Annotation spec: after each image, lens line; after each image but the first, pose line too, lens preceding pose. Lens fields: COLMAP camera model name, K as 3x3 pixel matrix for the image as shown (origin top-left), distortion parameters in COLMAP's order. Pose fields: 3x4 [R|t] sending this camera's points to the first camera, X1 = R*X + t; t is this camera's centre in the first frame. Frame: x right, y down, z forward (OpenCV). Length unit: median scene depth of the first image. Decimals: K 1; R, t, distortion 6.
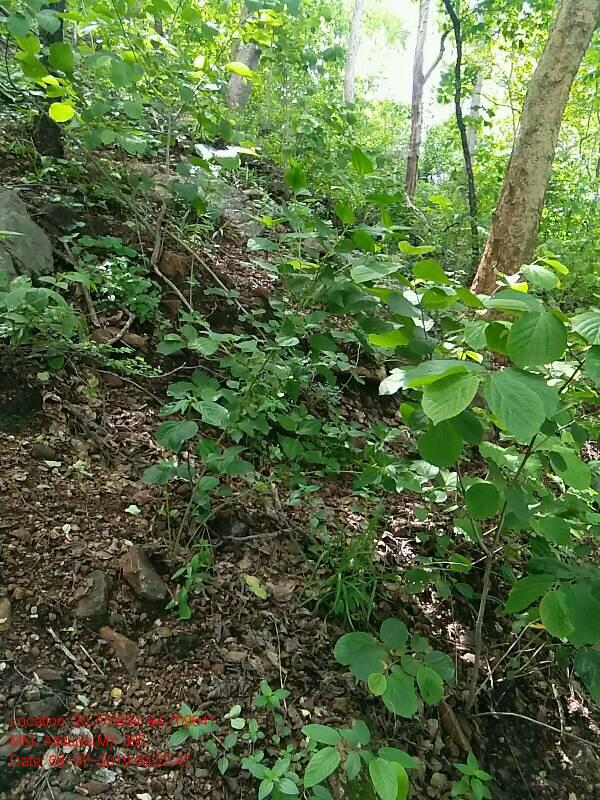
lens RADIAL K [[629.7, 0, 309.6], [0, 629.7, 386.8], [0, 0, 1]] dist [0.009583, -0.040120]
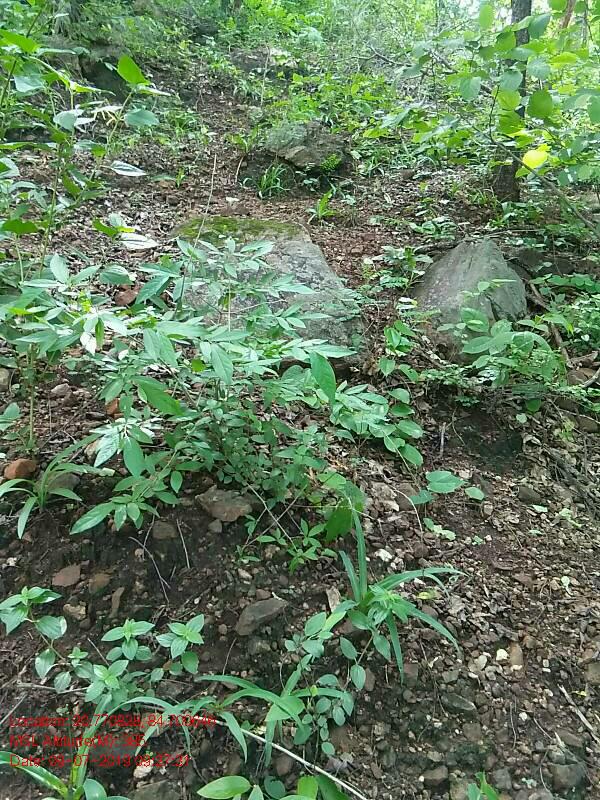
lens RADIAL K [[629.7, 0, 309.6], [0, 629.7, 386.8], [0, 0, 1]] dist [0.009583, -0.040120]
pose [[0.803956, 0.012951, -0.594548, -0.112524], [-0.044565, 0.998264, -0.038516, -0.015207], [0.593017, 0.057461, 0.803137, -0.021736]]
